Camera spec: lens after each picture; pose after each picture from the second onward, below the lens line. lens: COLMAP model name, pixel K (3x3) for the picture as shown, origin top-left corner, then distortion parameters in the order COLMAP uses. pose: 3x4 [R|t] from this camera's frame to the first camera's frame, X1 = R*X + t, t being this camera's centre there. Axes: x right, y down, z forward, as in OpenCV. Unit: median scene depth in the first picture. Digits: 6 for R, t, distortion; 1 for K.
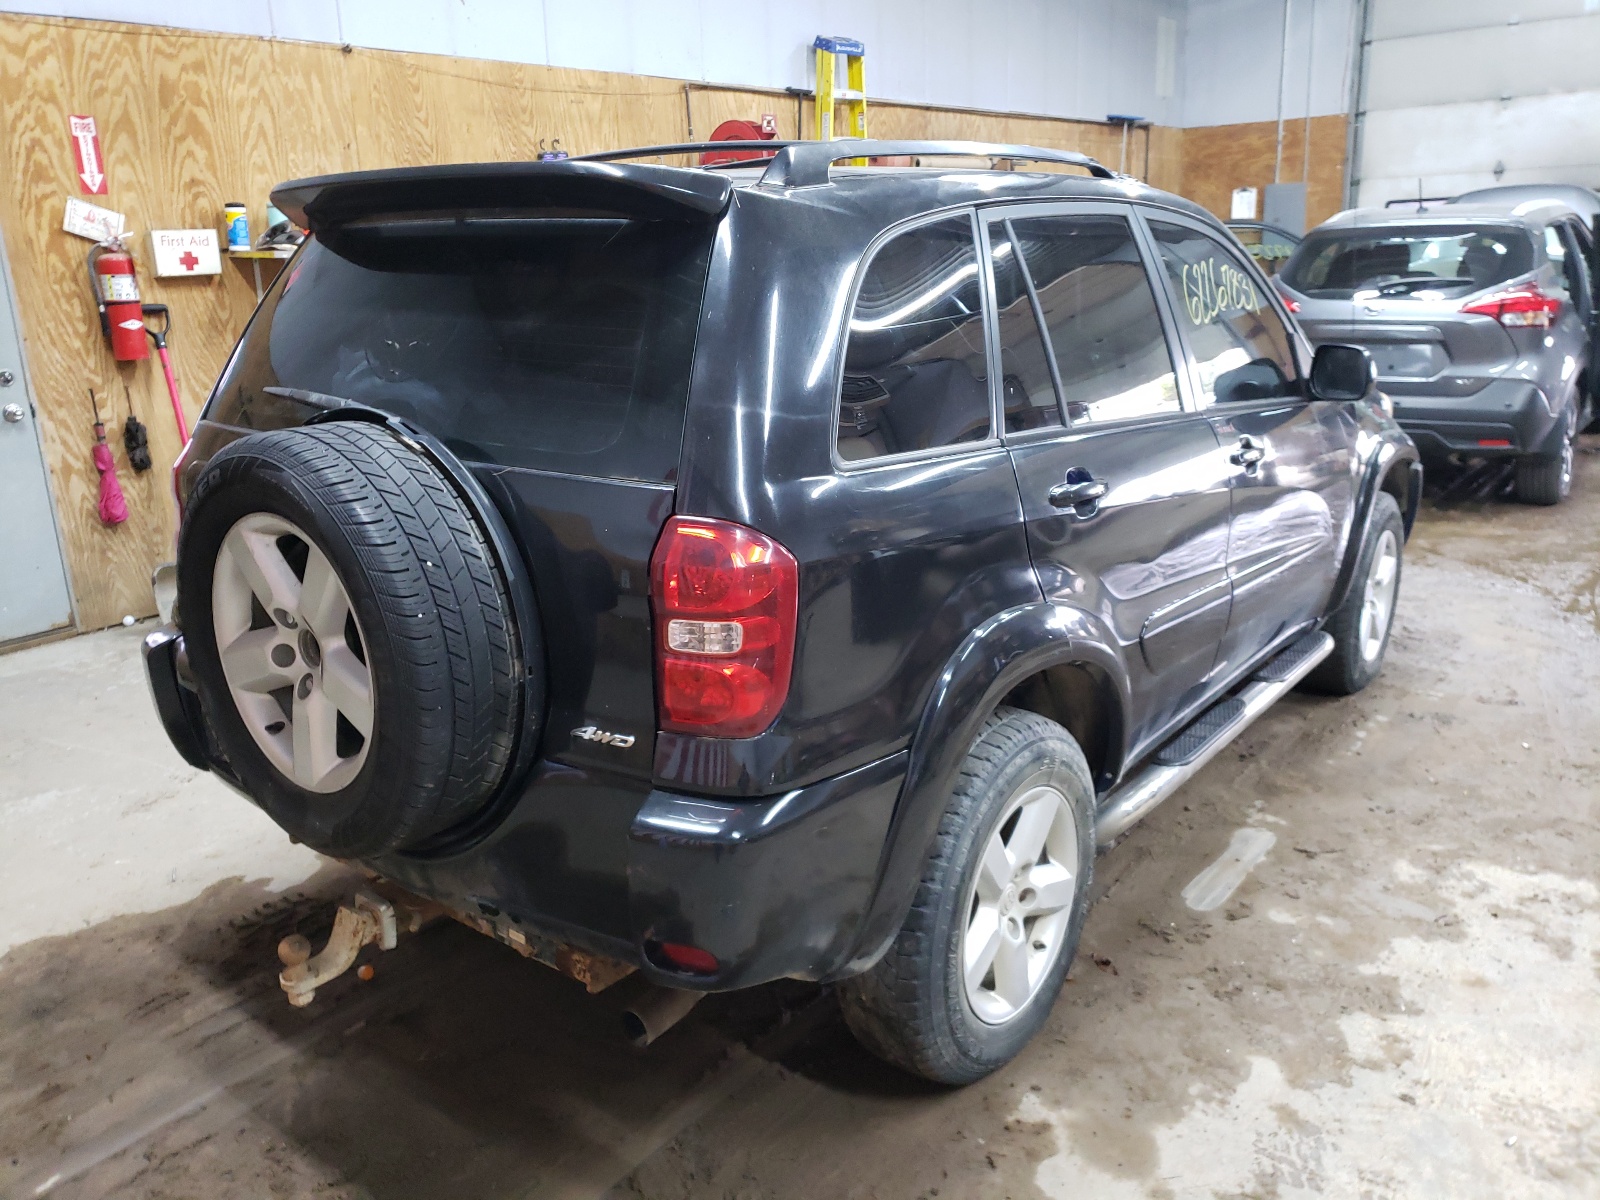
lens RADIAL K [[1231.9, 0, 799.6], [0, 1231.9, 599.9], [0, 0, 1]] dist [0.053450, -0.013158]
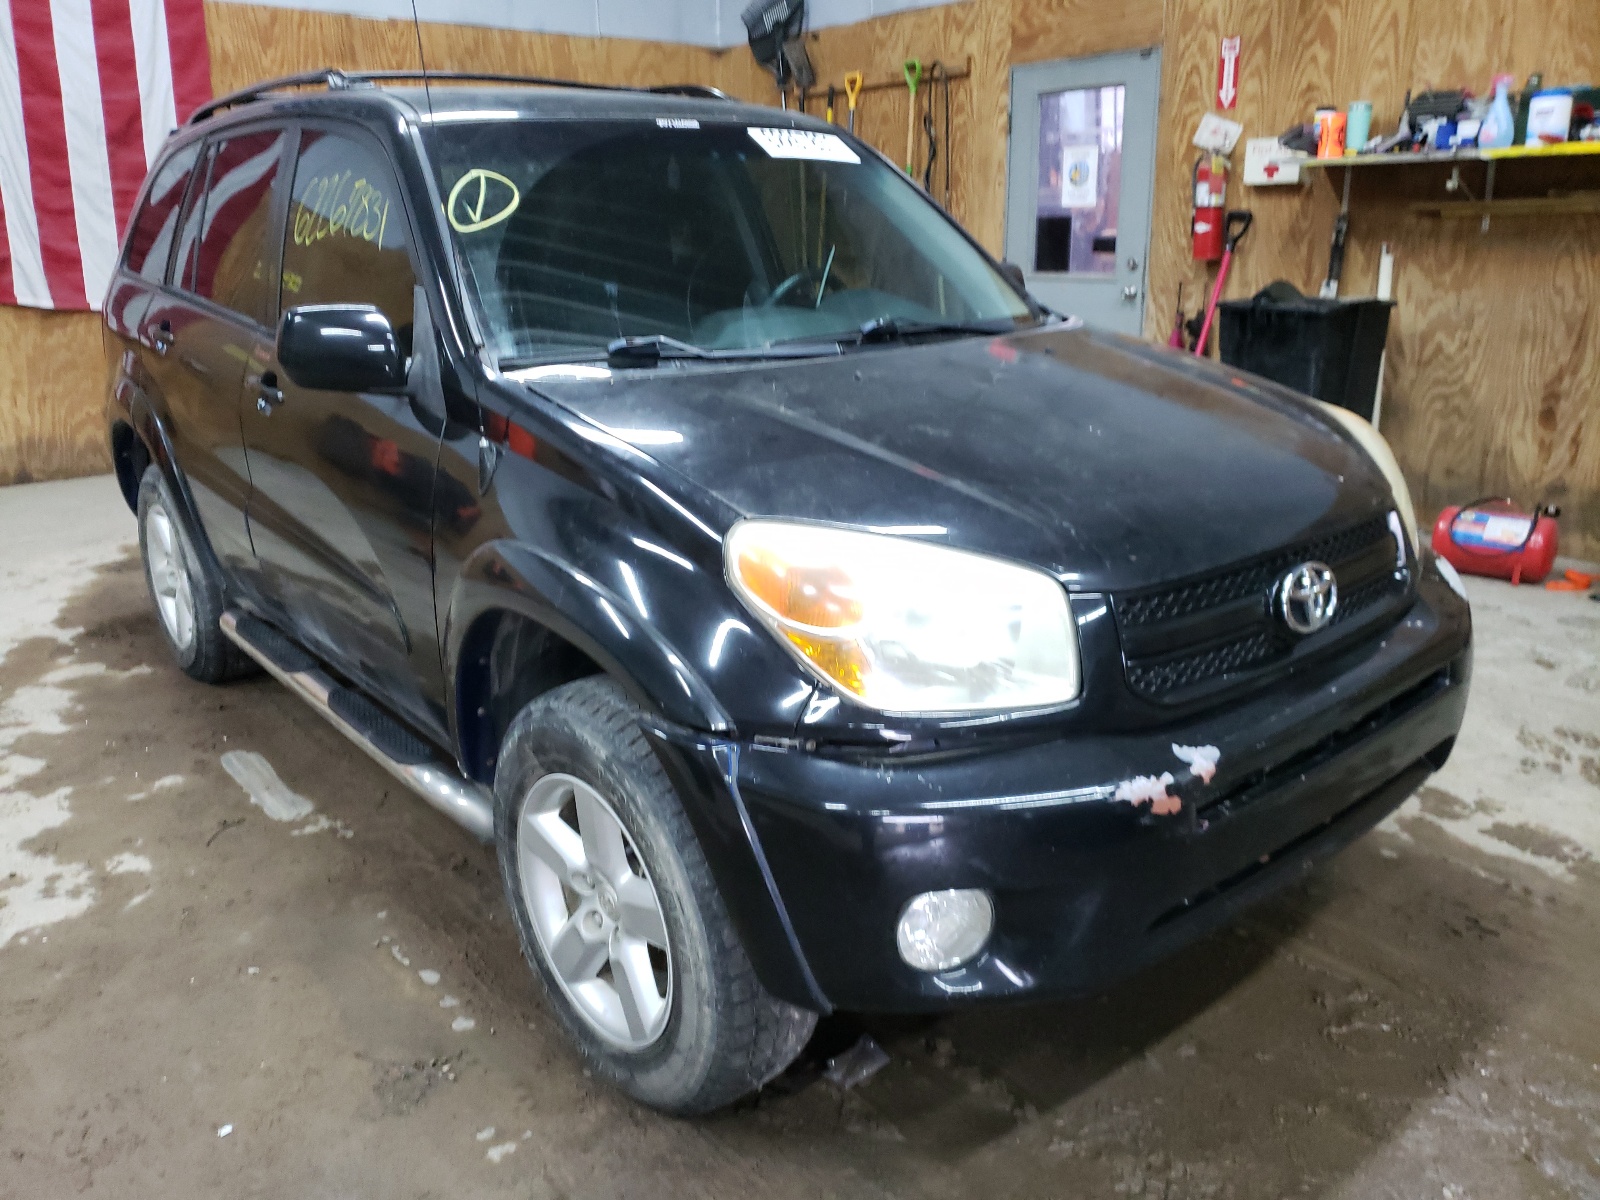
lens RADIAL K [[1231.9, 0, 796.0], [0, 1231.9, 609.0], [0, 0, 1]] dist [0.053450, -0.013158]
pose [[-0.215167, 0.335157, -0.917264, 0.691783], [-0.261944, 0.885038, 0.384828, -0.254159], [0.940791, 0.323074, -0.102639, 0.891127]]
